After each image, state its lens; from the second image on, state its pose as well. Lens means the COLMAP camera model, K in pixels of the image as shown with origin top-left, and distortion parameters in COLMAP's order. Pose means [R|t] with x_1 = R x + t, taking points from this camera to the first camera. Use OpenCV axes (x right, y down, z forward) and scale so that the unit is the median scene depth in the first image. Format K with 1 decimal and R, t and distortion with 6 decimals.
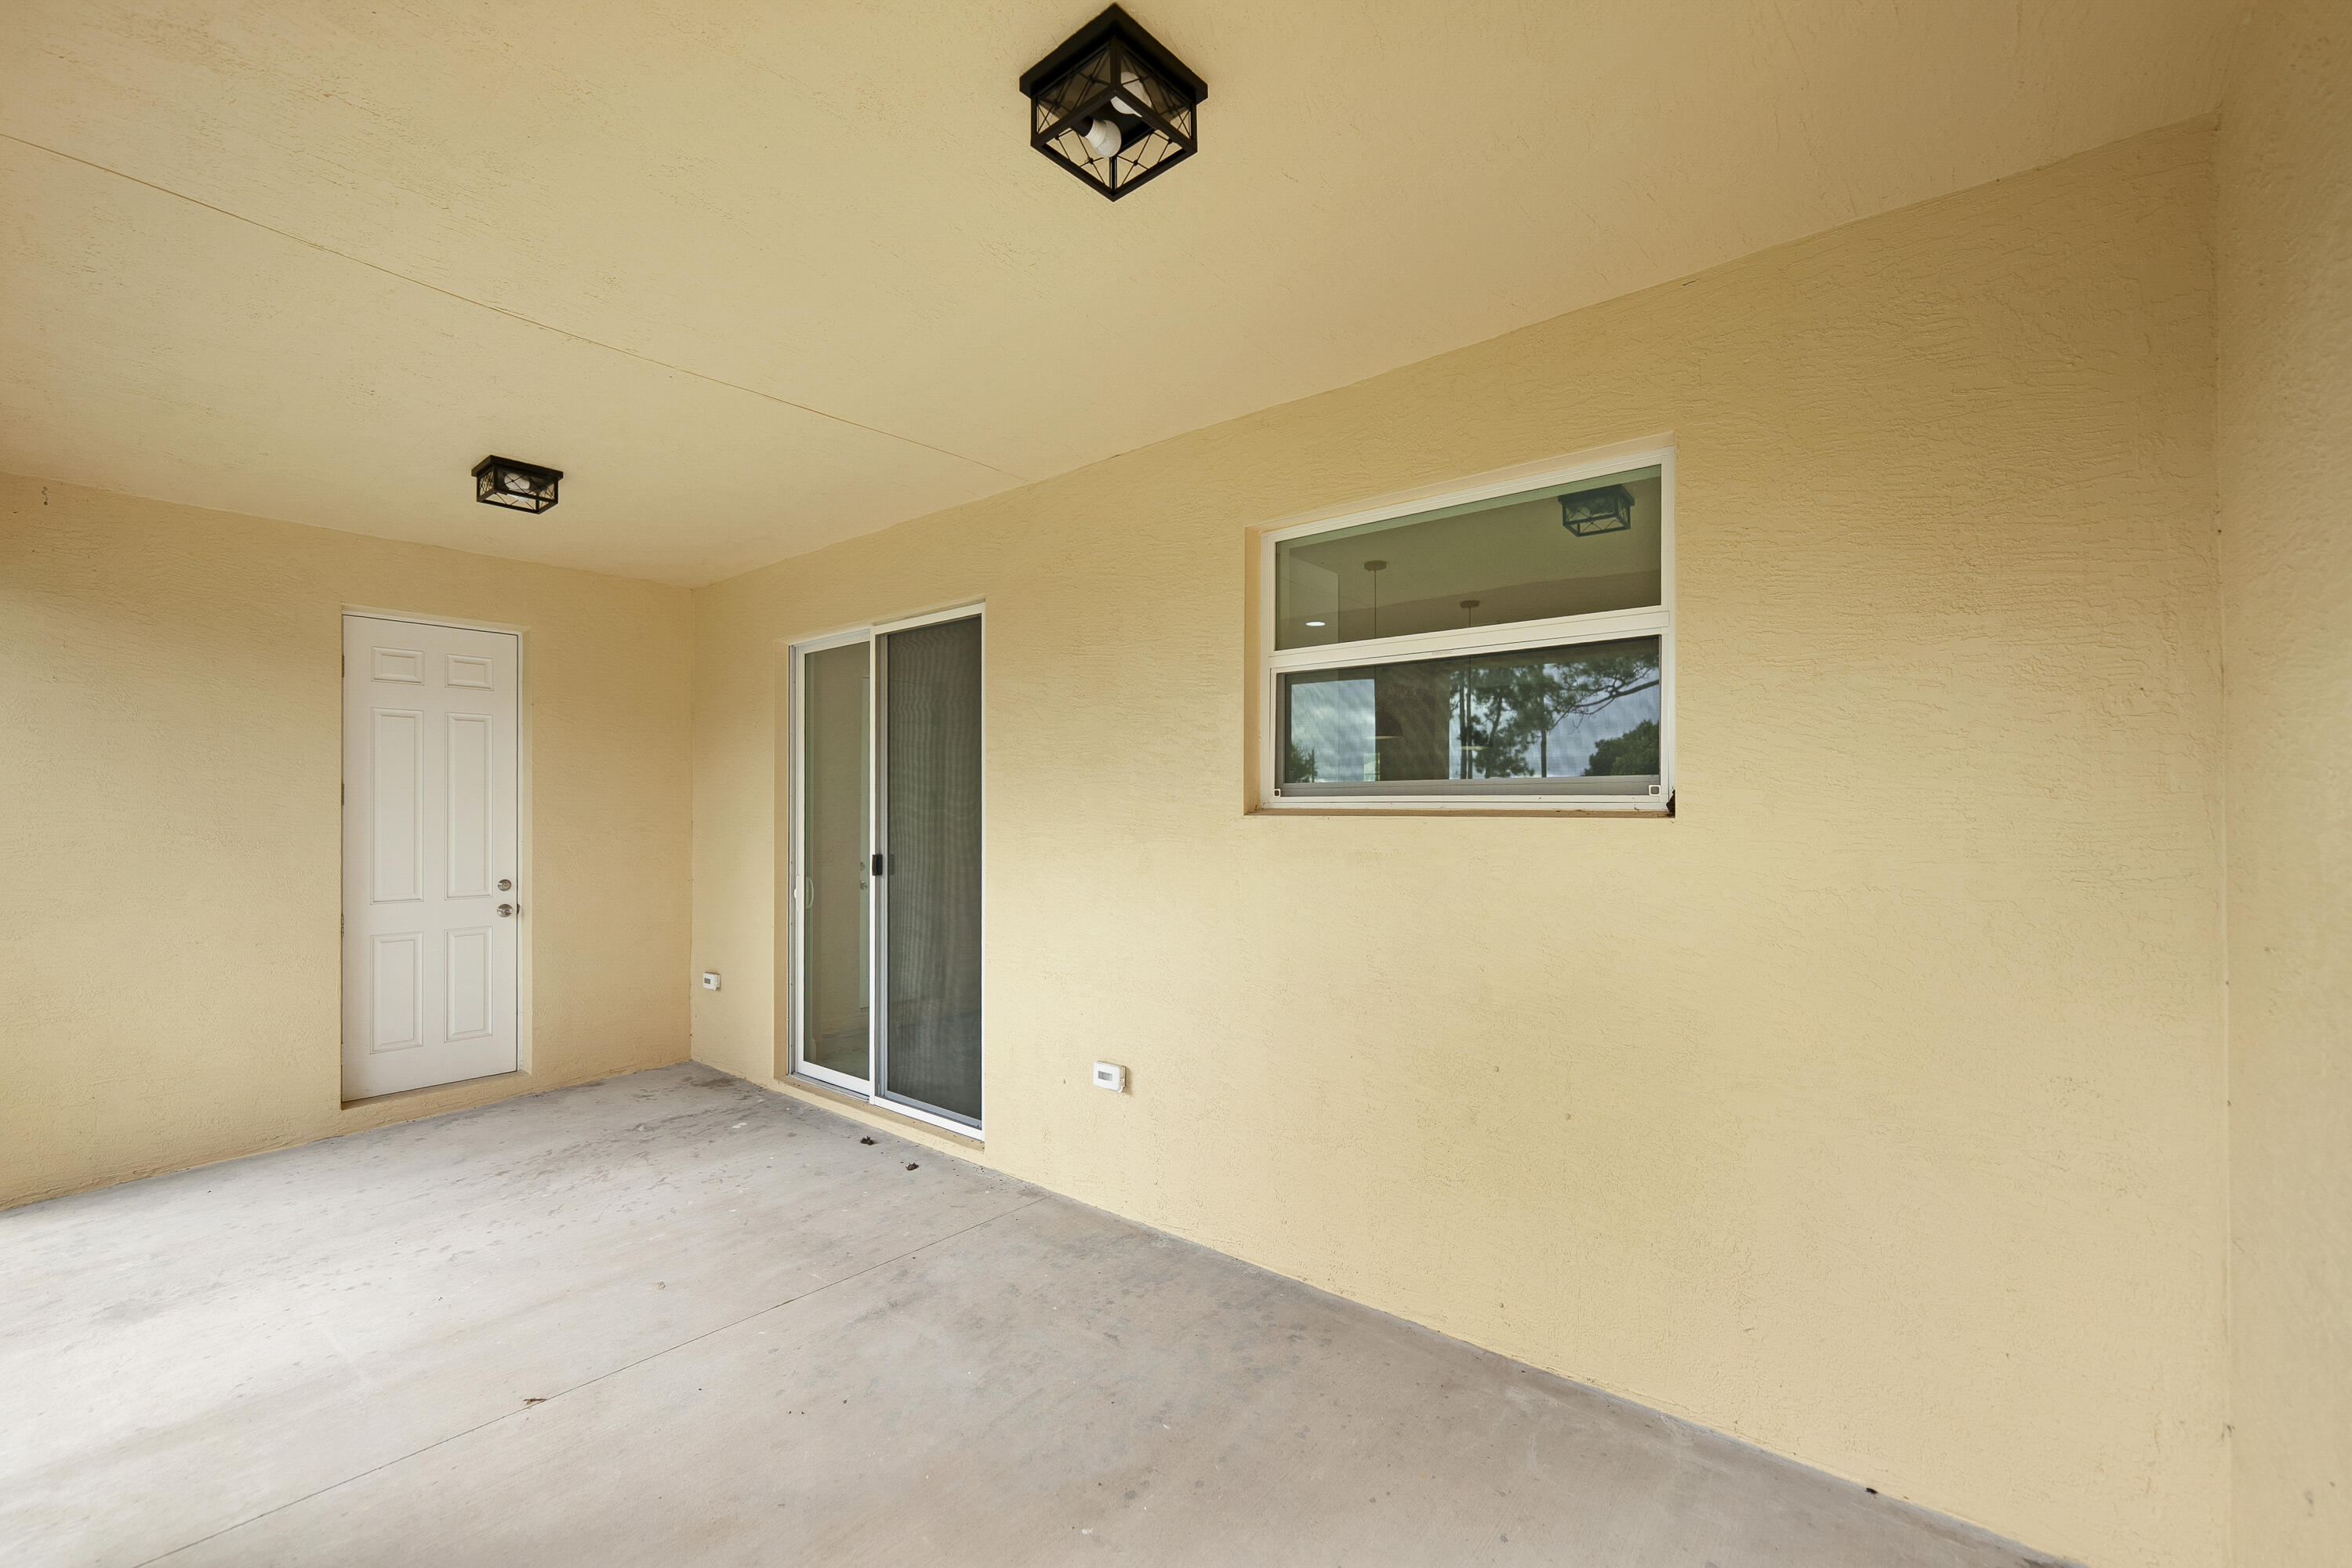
lens RADIAL K [[979.4, 0, 1152.5], [0, 979.4, 813.3], [0, 0, 1]] dist [0.000295, -0.000134]
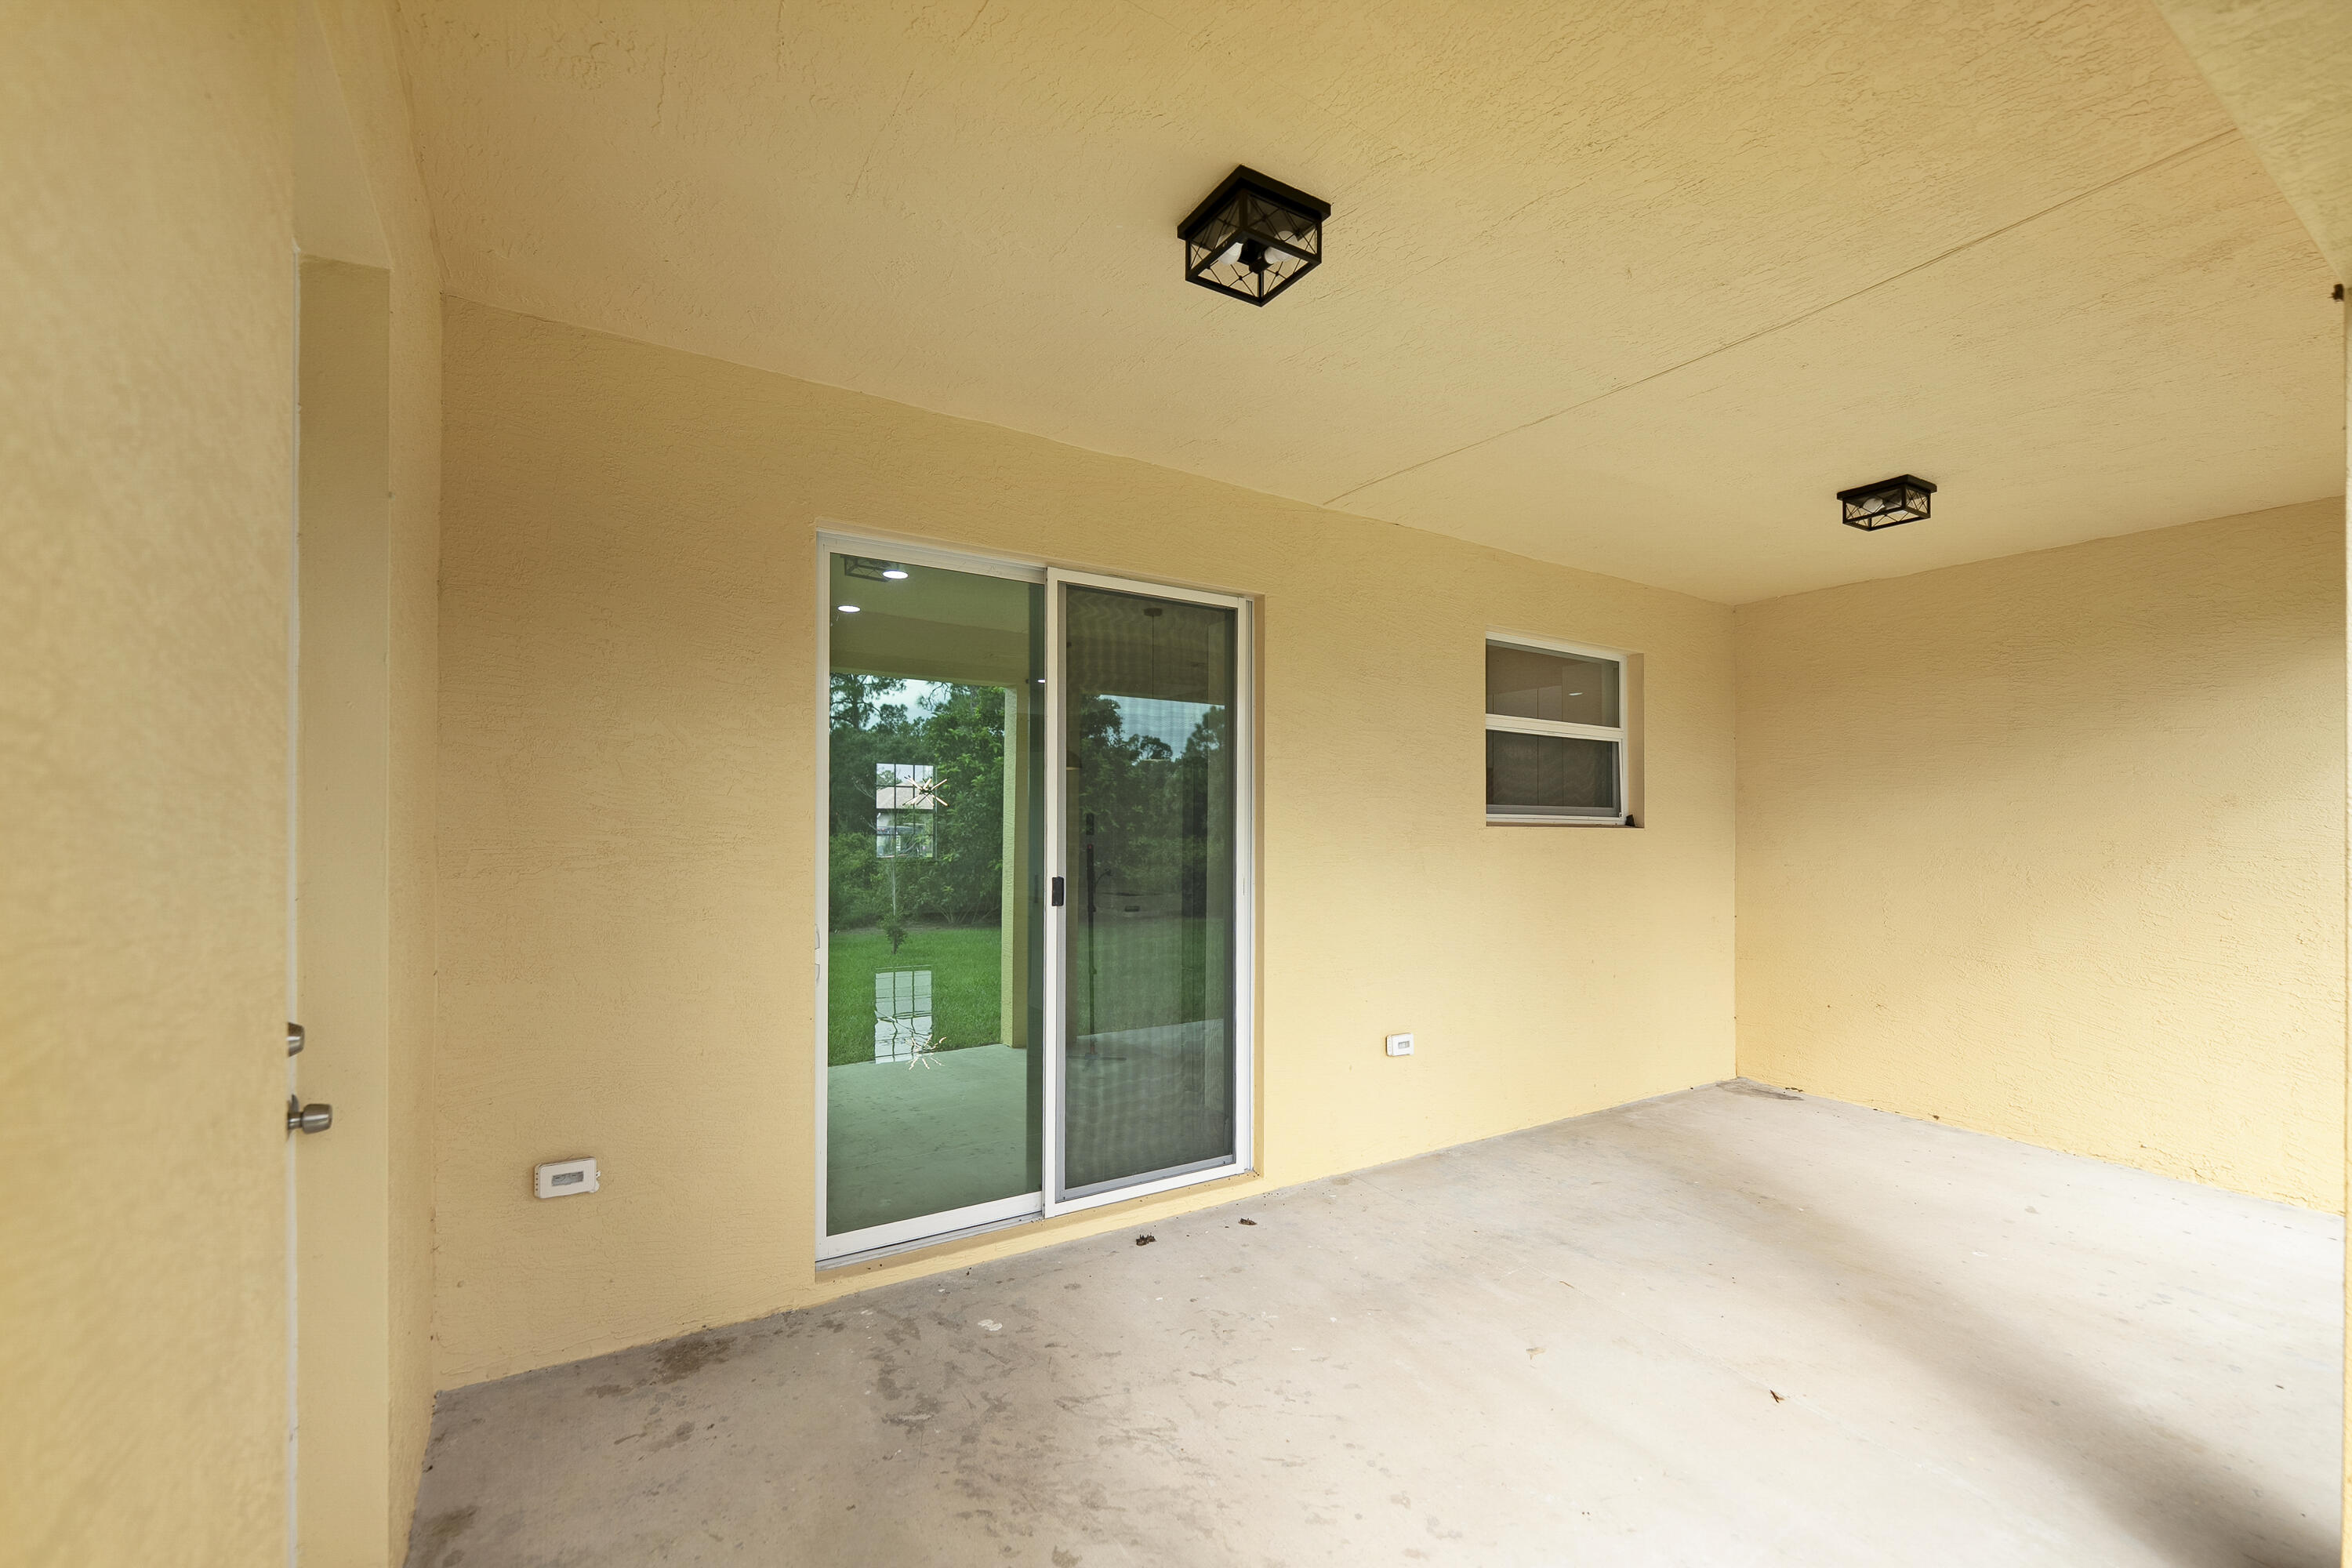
lens RADIAL K [[979.4, 0, 1152.5], [0, 979.4, 813.3], [0, 0, 1]] dist [0.000295, -0.000134]
pose [[0.300120, 0.020412, 0.953683, -1.033287], [0.001676, 0.999758, -0.021925, 0.011374], [-0.953900, 0.008179, 0.300014, 0.751507]]
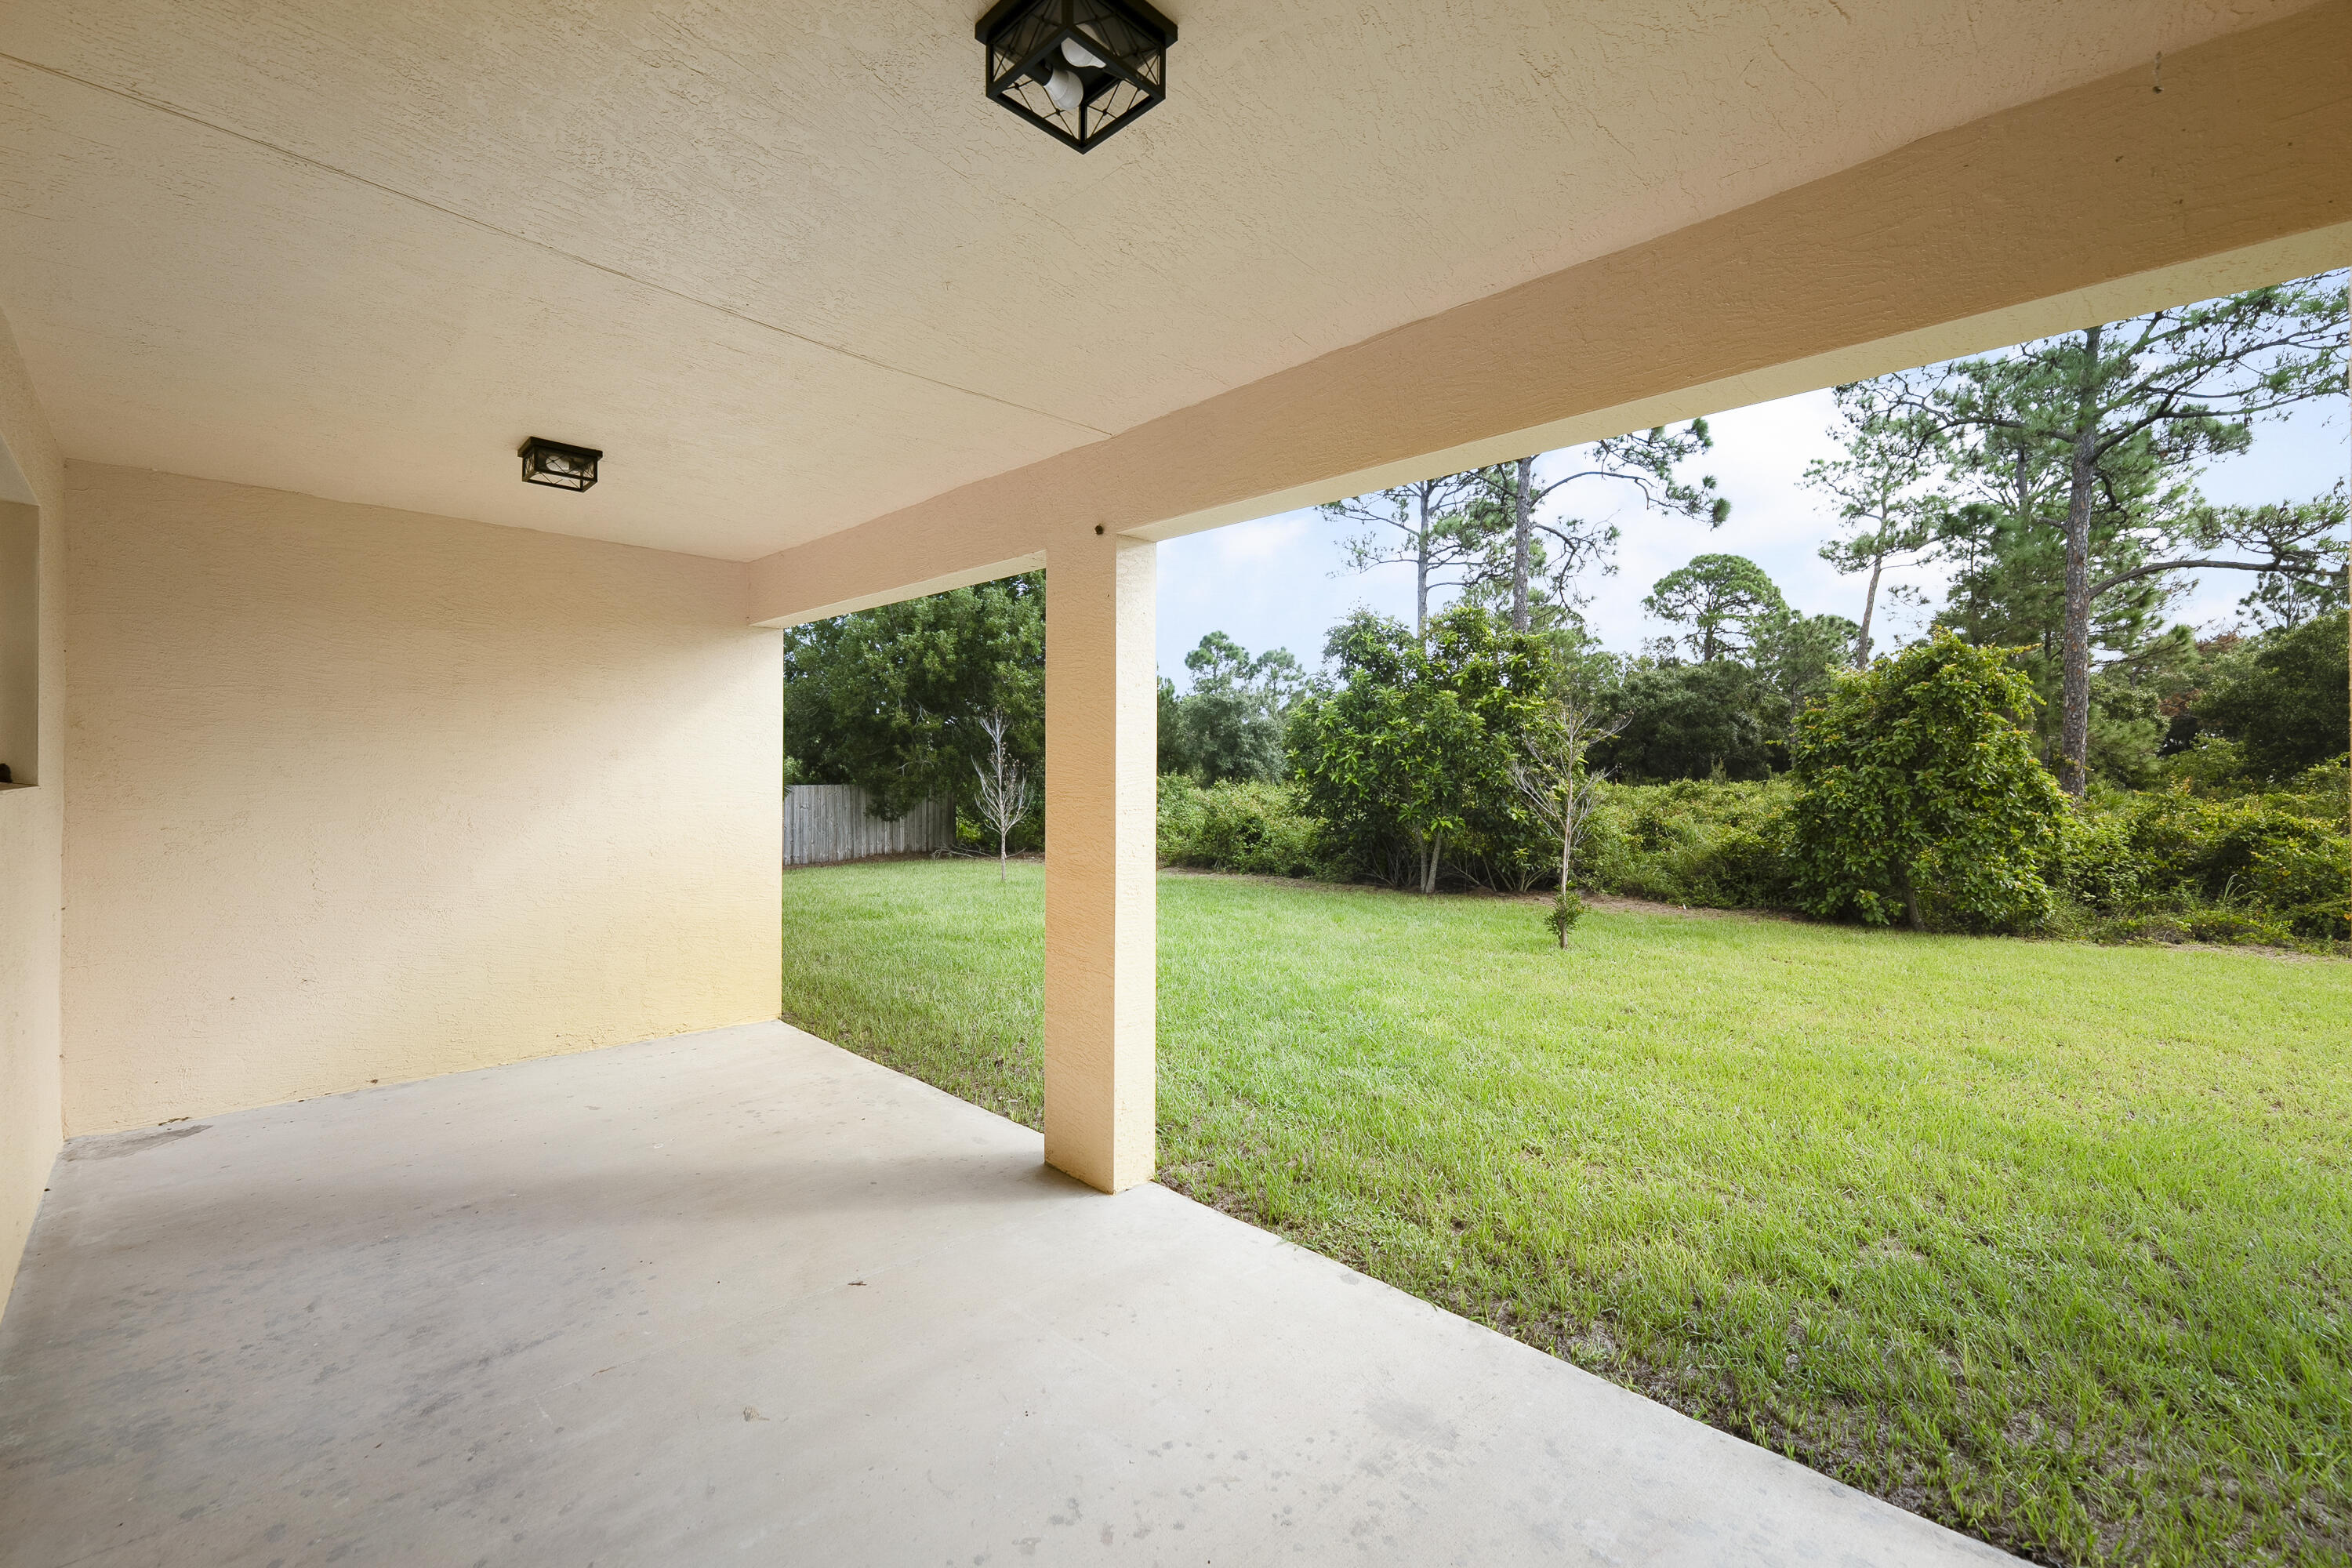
lens RADIAL K [[956.1, 0, 1185.0], [0, 956.1, 760.3], [0, 0, 1]] dist [-0.000734, -0.000119]
pose [[-0.998462, -0.000253, 0.055445, -0.623291], [-0.000136, 0.999998, 0.002115, -0.015909], [-0.055446, 0.002104, -0.998459, 1.216575]]
